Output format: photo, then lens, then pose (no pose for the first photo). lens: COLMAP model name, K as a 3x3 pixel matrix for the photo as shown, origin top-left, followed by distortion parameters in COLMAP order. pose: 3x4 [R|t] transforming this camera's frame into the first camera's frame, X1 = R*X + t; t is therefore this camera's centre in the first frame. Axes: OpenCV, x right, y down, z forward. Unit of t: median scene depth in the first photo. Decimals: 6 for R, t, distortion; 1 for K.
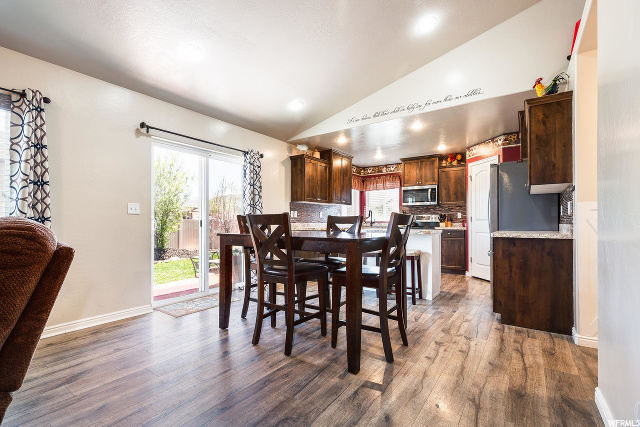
lens RADIAL K [[293.9, 0, 320.0], [0, 293.9, 213.5], [0, 0, 1]] dist [0.009632, 0.000686]
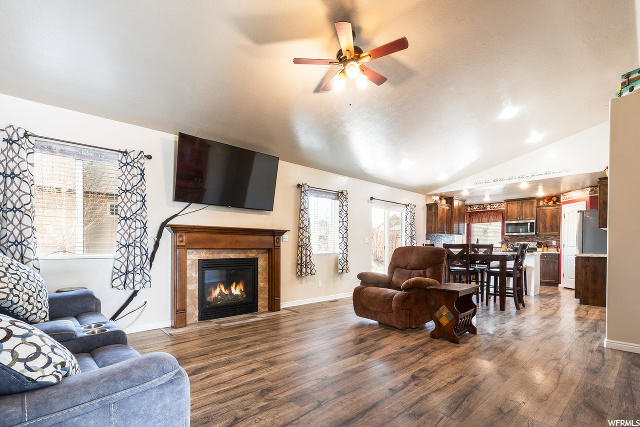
lens RADIAL K [[299.0, 0, 324.0], [0, 299.0, 245.0], [0, 0, 1]] dist [0.001607, -0.000124]
pose [[0.977429, 0.001755, -0.211258, -0.295055], [0.002884, 0.999761, 0.021649, -0.018450], [0.211245, -0.021769, 0.977191, -0.619392]]
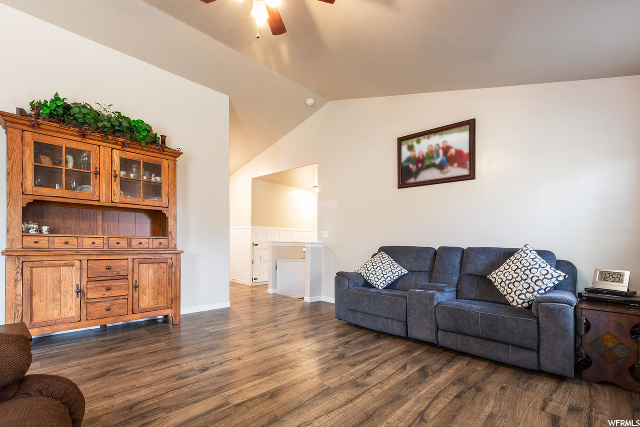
lens RADIAL K [[299.0, 0, 324.0], [0, 299.0, 245.0], [0, 0, 1]] dist [0.001607, -0.000124]
pose [[-0.989326, -0.020571, 0.144262, -0.500215], [-0.022736, 0.999652, -0.013379, 0.003162], [-0.143937, -0.016516, -0.989449, 0.279421]]
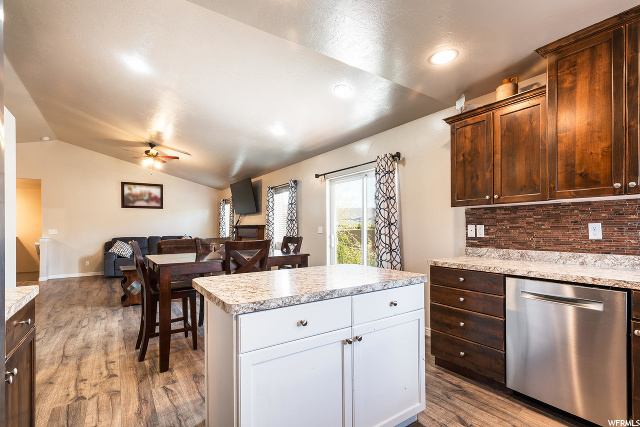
lens RADIAL K [[299.6, 0, 323.3], [0, 299.6, 227.0], [0, 0, 1]] dist [0.001371, 0.000220]
pose [[-0.341174, -0.002981, -0.939995, 0.533126], [0.031445, 0.999399, -0.014582, -0.007166], [0.939474, -0.034533, -0.340875, 0.976760]]
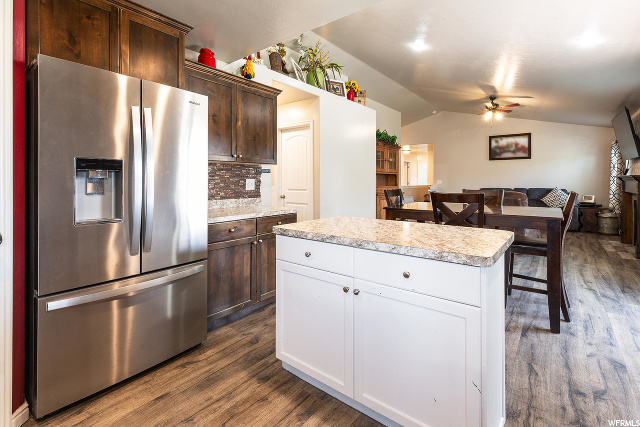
lens RADIAL K [[300.7, 0, 320.8], [0, 300.7, 189.1], [0, 0, 1]] dist [0.000159, -0.000334]
pose [[-0.998314, -0.003744, 0.057918, 0.267290], [-0.003665, 0.999992, 0.001481, -0.001738], [-0.057923, 0.001266, -0.998320, 1.197915]]
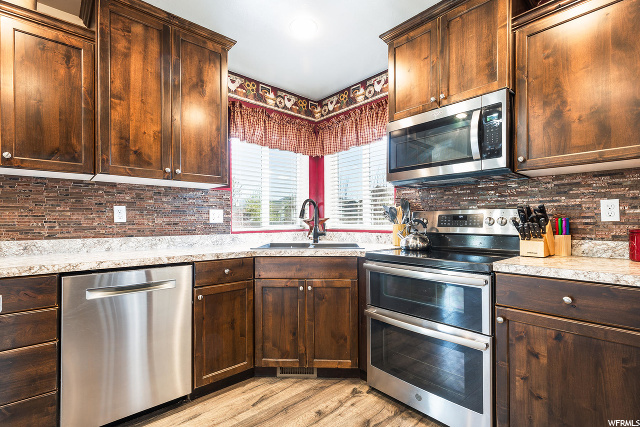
lens RADIAL K [[296.4, 0, 321.1], [0, 296.4, 221.6], [0, 0, 1]] dist [0.002556, 0.000219]
pose [[0.974379, -0.005654, -0.224843, 0.359598], [0.012186, 0.999543, 0.027675, 0.006917], [0.224584, -0.029705, 0.974002, 0.859124]]
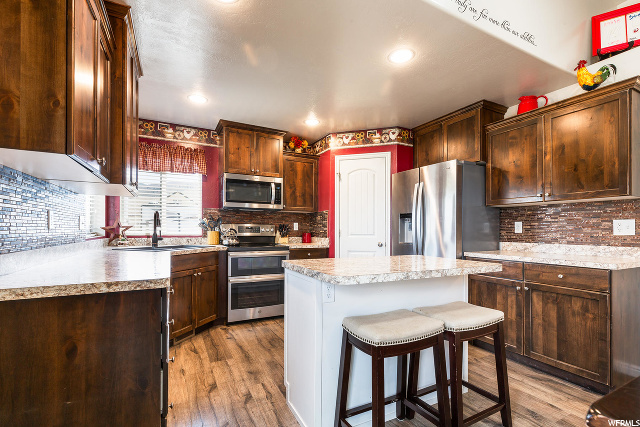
lens RADIAL K [[288.2, 0, 320.6], [0, 288.2, 229.8], [0, 0, 1]] dist [-0.000322, -0.000177]
pose [[0.460296, 0.003941, 0.887757, -0.142924], [-0.033101, 0.999371, 0.012726, 0.003091], [-0.887148, -0.035244, 0.460137, 0.761017]]
